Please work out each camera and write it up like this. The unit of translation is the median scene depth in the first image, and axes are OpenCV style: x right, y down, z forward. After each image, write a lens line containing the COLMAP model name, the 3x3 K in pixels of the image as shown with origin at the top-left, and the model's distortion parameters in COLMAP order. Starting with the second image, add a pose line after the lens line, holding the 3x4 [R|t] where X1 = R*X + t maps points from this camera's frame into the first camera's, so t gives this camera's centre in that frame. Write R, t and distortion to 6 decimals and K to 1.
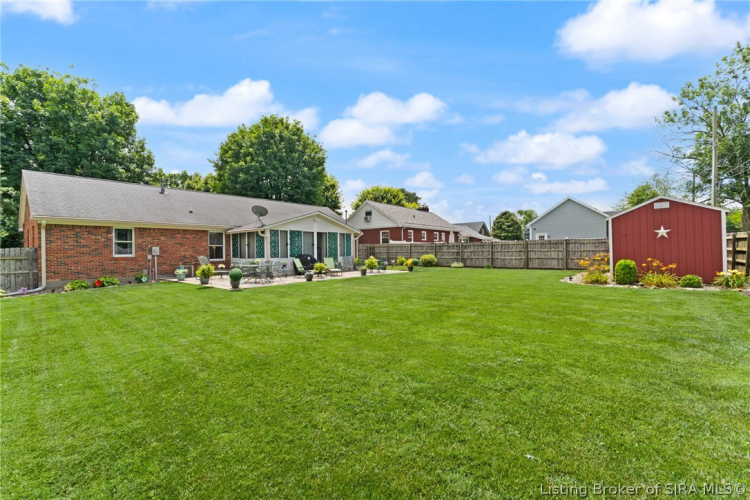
lens RADIAL K [[335.4, 0, 378.5], [0, 335.4, 248.6], [0, 0, 1]] dist [0.003363, -0.000234]
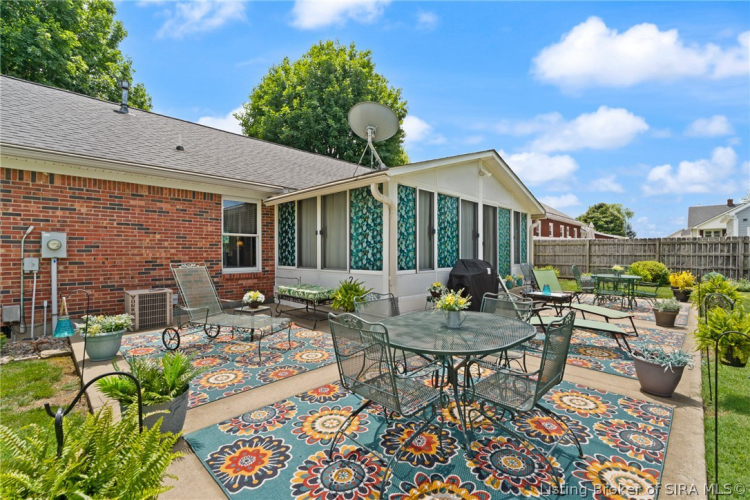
lens RADIAL K [[335.4, 0, 372.5], [0, 335.4, 252.4], [0, 0, 1]] dist [0.003363, -0.000234]
pose [[0.995638, 0.008927, -0.092870, -0.286018], [-0.008400, 0.999946, 0.006065, 0.007999], [0.092919, -0.005258, 0.995660, 0.608536]]
